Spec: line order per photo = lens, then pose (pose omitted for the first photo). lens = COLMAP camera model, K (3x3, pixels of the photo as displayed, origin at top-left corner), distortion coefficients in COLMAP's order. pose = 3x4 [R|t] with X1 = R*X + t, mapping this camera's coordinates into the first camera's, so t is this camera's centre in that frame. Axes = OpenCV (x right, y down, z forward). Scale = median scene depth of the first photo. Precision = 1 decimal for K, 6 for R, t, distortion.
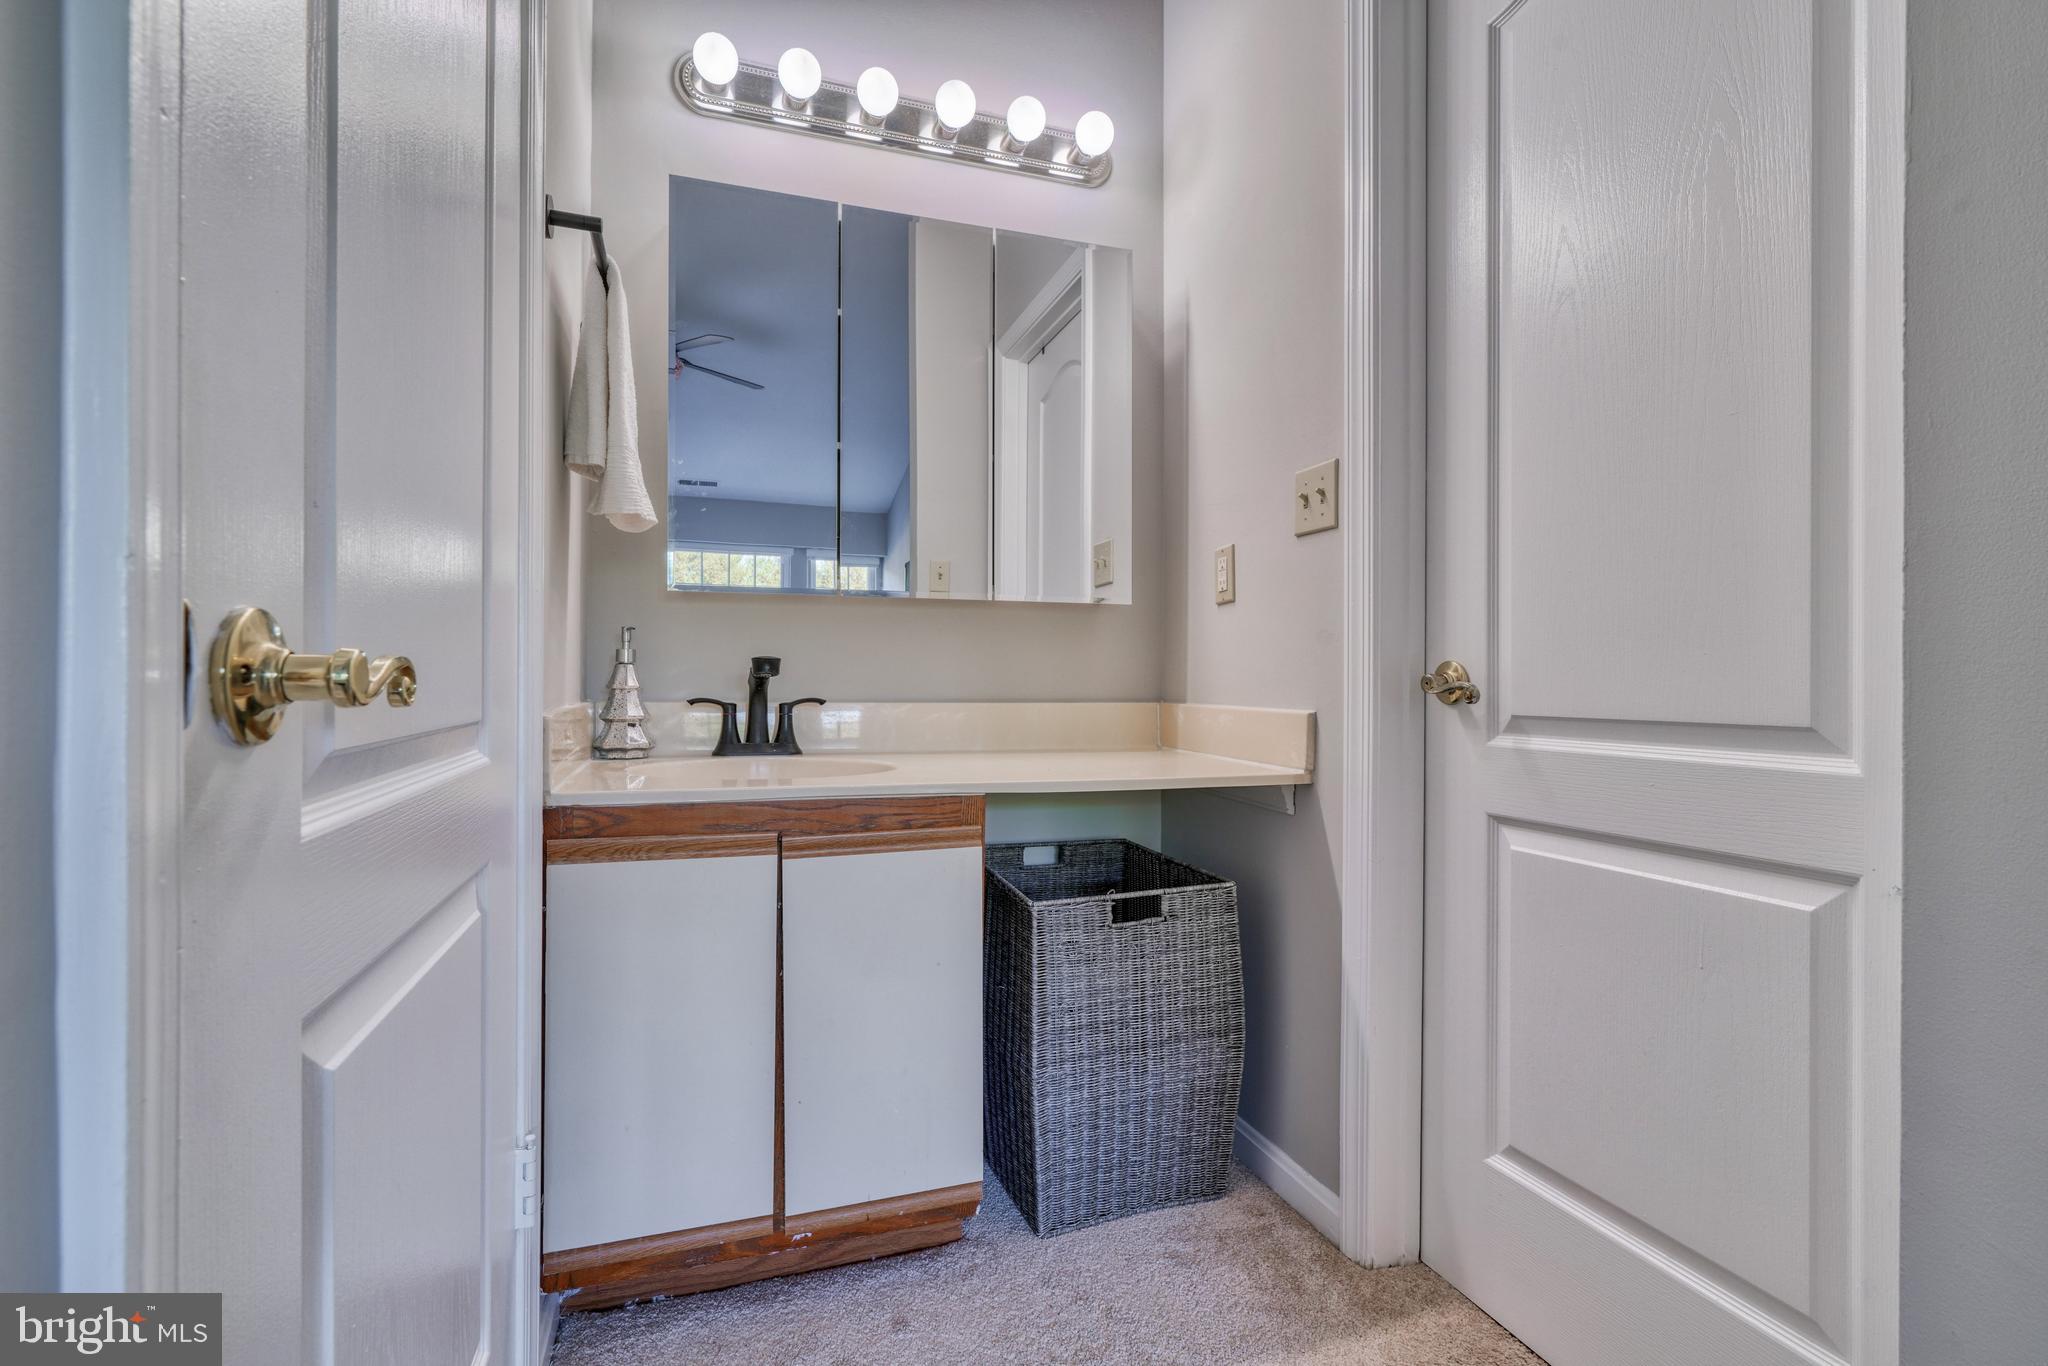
lens RADIAL K [[934.1, 0, 1023.5], [0, 934.1, 680.8], [0, 0, 1]] dist [-0.011195, 0.005976]
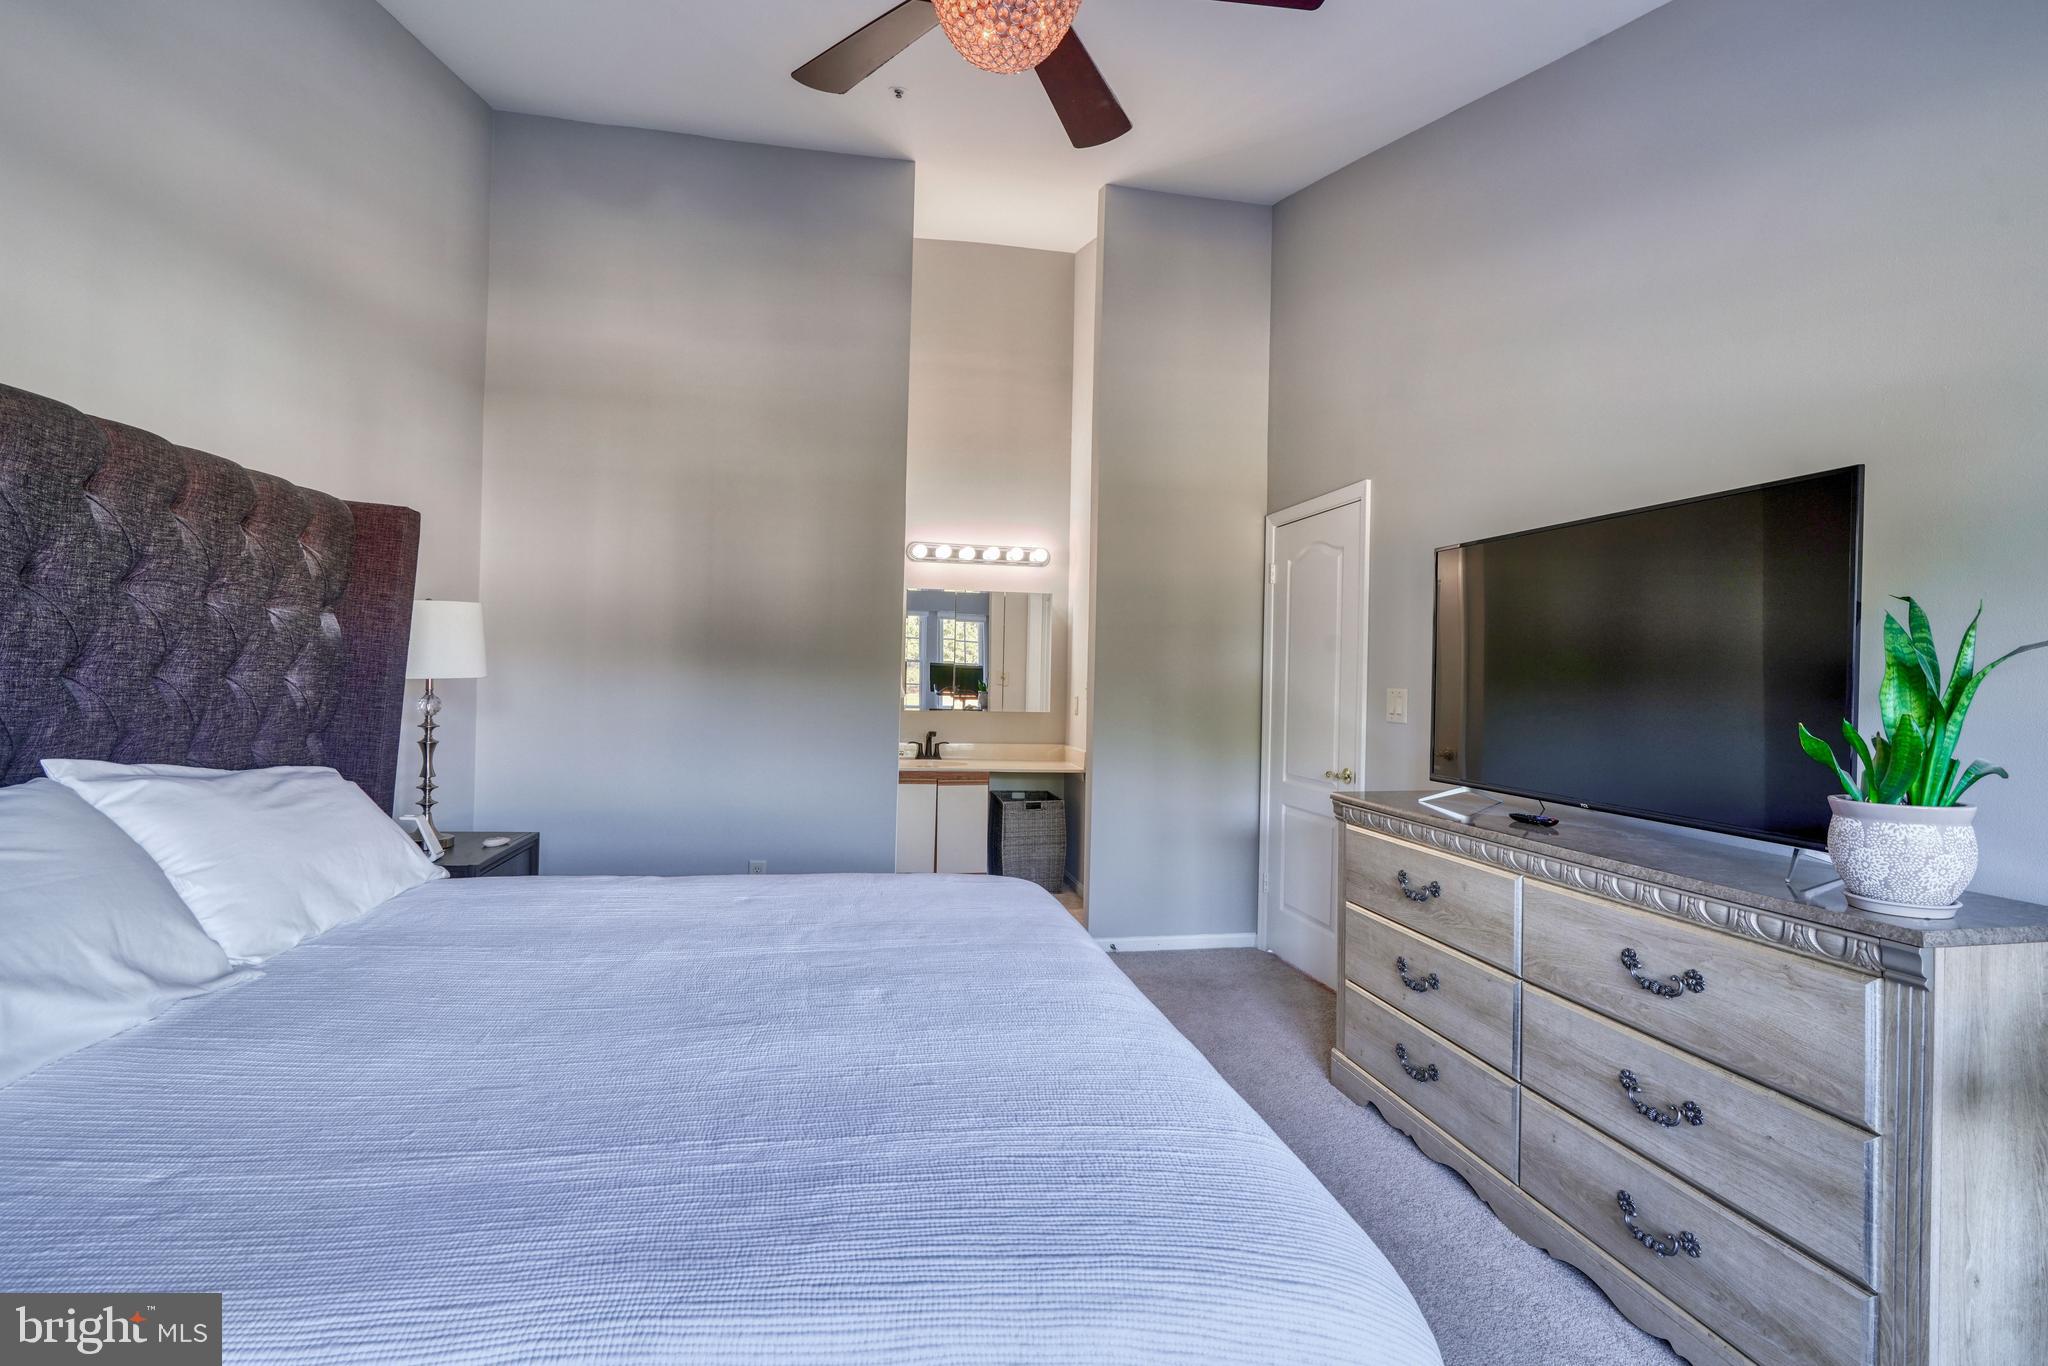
lens RADIAL K [[934.1, 0, 1020.7], [0, 934.1, 680.8], [0, 0, 1]] dist [-0.011195, 0.005976]
pose [[0.991170, 0.018699, -0.131269, 0.473373], [-0.019005, 0.999819, -0.001082, -0.202292], [0.131225, 0.003568, 0.991346, -2.261702]]
